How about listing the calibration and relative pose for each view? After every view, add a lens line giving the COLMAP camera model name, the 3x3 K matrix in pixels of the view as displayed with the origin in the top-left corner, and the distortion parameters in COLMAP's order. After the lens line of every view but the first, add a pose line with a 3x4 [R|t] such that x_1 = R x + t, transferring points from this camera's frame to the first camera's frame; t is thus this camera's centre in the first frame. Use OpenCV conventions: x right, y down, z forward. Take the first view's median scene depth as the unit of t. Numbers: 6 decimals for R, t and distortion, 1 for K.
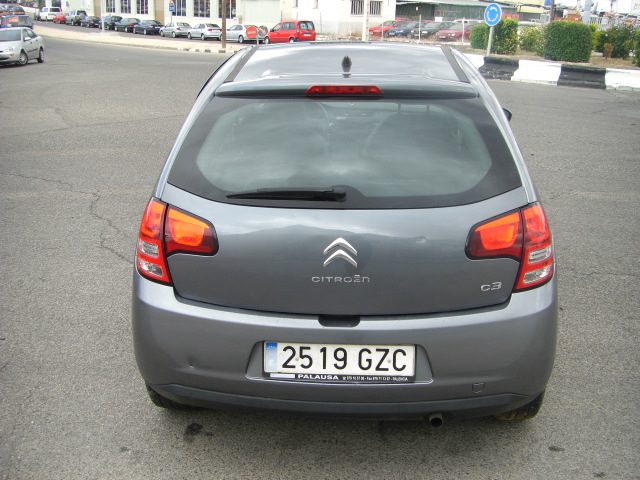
lens RADIAL K [[720.5, 0, 285.4], [0, 720.5, 238.7], [0, 0, 1]] dist [-0.139775, 0.064936]
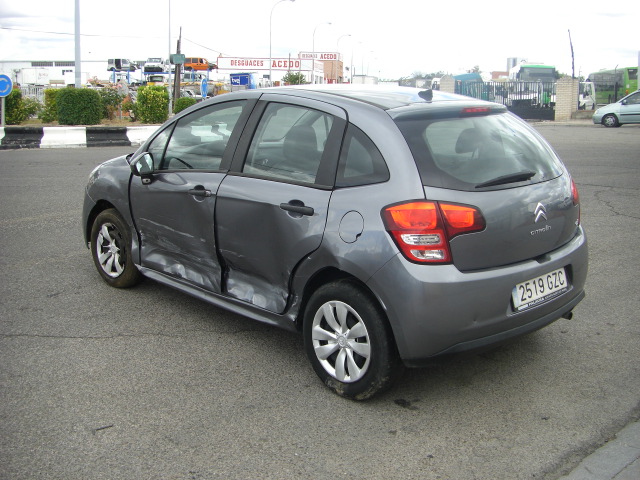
lens RADIAL K [[733.3, 0, 320.0], [0, 733.3, 240.0], [0, 0, 1]] dist [-0.181305, 0.086006]
pose [[0.684867, -0.165507, 0.709622, -1.261467], [0.234199, 0.972189, 0.000718, -0.031033], [-0.690006, 0.165701, 0.704582, 0.256235]]
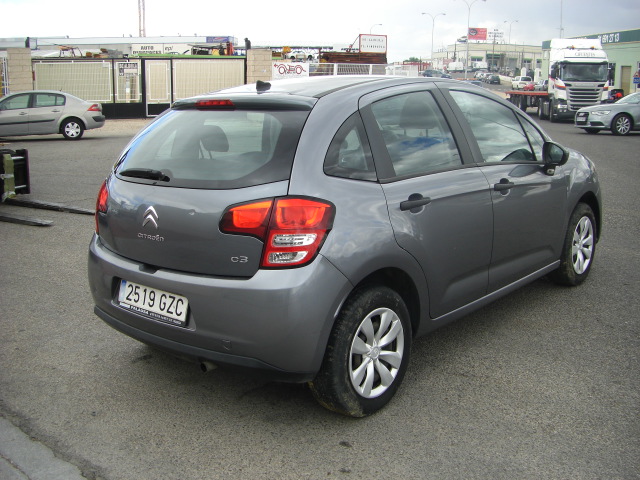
lens RADIAL K [[733.3, 0, 320.0], [0, 733.3, 240.0], [0, 0, 1]] dist [-0.181305, 0.086006]
pose [[0.792927, 0.110283, -0.599253, 1.110242], [-0.169551, 0.984576, -0.043154, 0.064707], [0.585251, 0.135822, 0.799396, 0.095407]]
